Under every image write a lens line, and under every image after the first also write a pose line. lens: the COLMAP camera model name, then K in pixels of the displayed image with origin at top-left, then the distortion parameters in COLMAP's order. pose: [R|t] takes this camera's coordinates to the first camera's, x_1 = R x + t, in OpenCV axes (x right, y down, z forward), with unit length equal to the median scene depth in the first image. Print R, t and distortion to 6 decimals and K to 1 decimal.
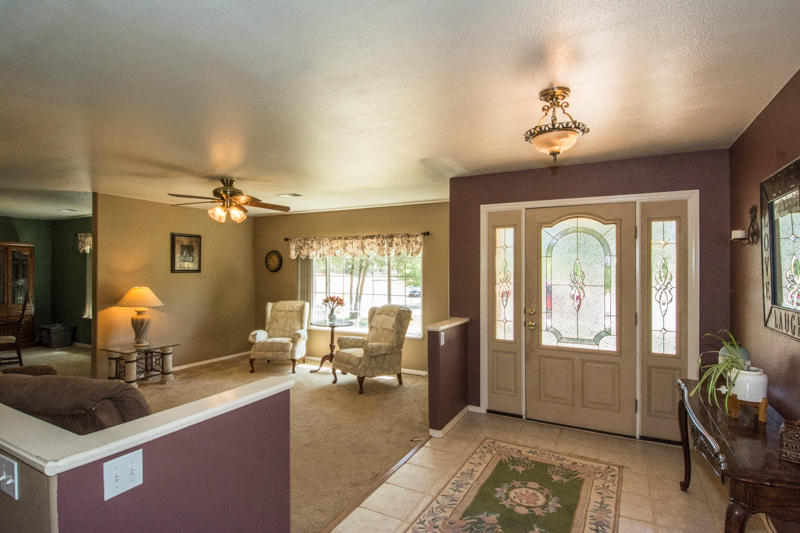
lens RADIAL K [[412.4, 0, 394.4], [0, 412.4, 261.6], [0, 0, 1]] dist [0.001986, -0.004571]
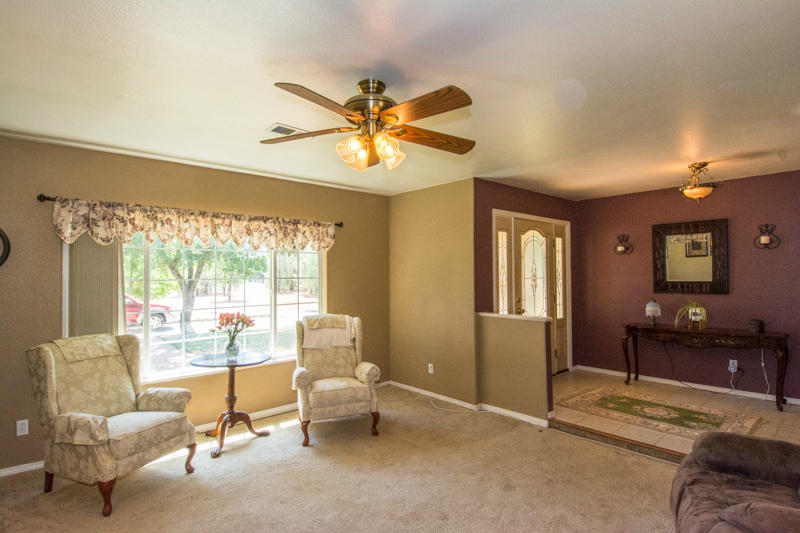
lens RADIAL K [[412.4, 0, 395.1], [0, 412.4, 264.0], [0, 0, 1]] dist [0.001986, -0.004571]
pose [[0.345560, 0.019805, 0.938188, -0.987937], [-0.008125, 0.999803, -0.018113, 0.037403], [-0.938361, -0.001363, 0.345653, 0.926789]]
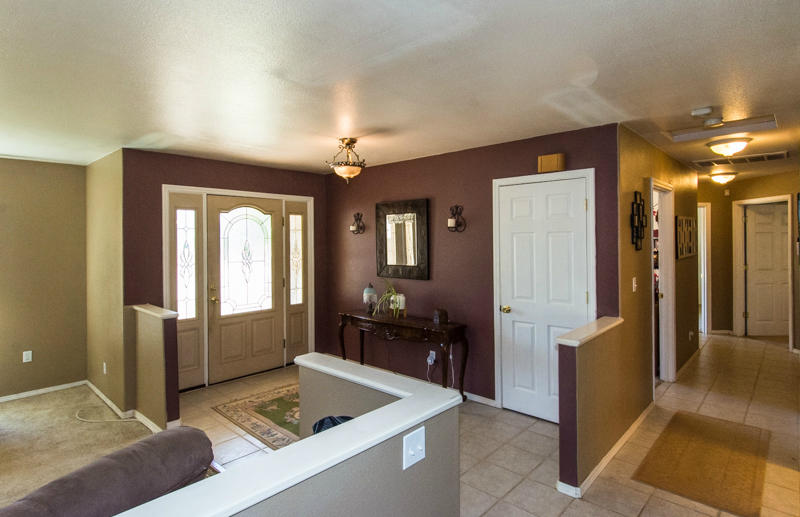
lens RADIAL K [[434.7, 0, 386.3], [0, 434.7, 241.4], [0, 0, 1]] dist [0.025061, 0.000757]
pose [[0.262898, -0.007117, 0.964798, -0.686411], [-0.008966, 0.999912, 0.009820, -0.019199], [-0.964782, -0.011232, 0.262810, 0.242123]]
